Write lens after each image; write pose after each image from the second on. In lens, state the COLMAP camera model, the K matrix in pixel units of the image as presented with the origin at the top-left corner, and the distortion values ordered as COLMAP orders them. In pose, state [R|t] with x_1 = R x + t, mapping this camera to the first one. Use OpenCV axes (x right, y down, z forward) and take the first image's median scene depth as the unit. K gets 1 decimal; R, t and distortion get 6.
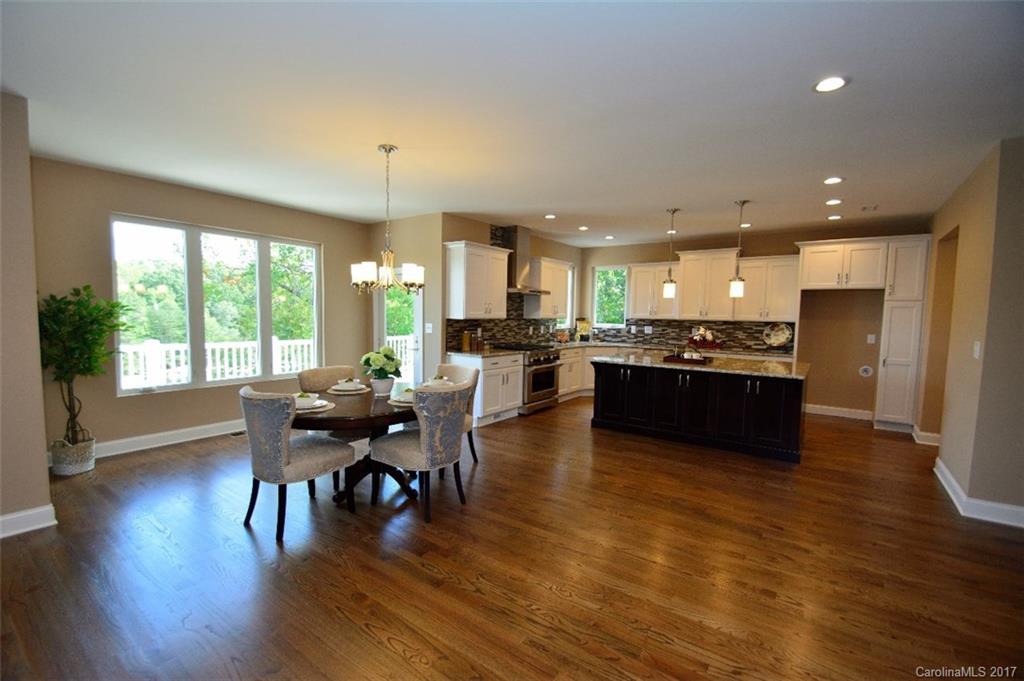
lens RADIAL K [[447.2, 0, 506.6], [0, 447.2, 345.7], [0, 0, 1]] dist [-0.003423, 0.000161]
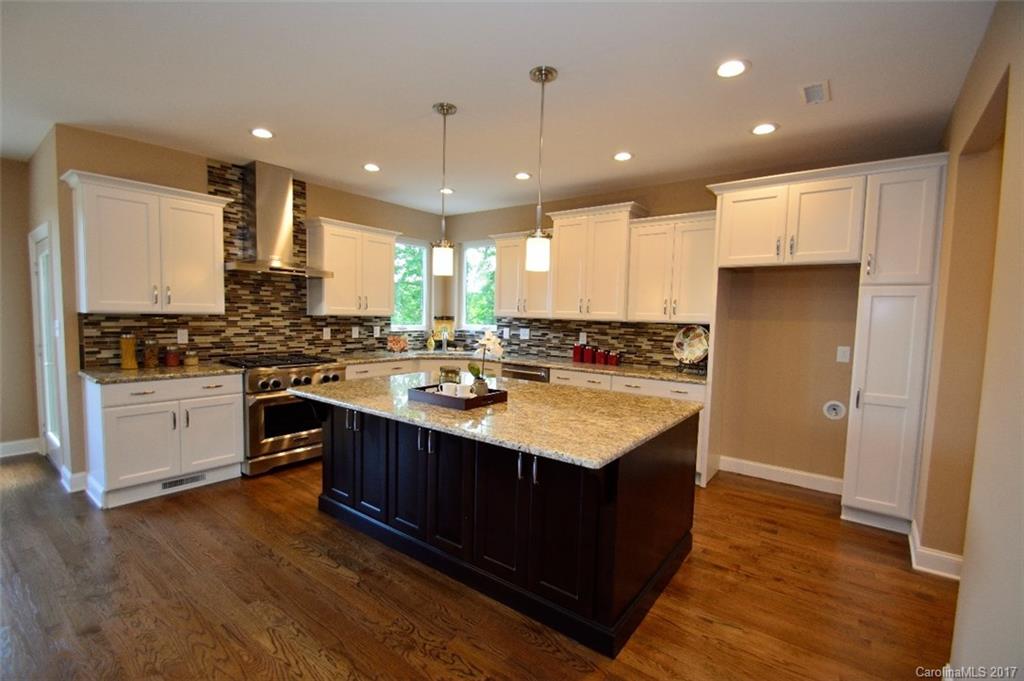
lens RADIAL K [[447.2, 0, 517.4], [0, 447.2, 345.3], [0, 0, 1]] dist [-0.003423, 0.000161]
pose [[0.999764, 0.009303, -0.019619, 0.393575], [-0.009401, 0.999944, -0.004919, -0.018679], [0.019573, 0.005103, 0.999795, 0.400606]]
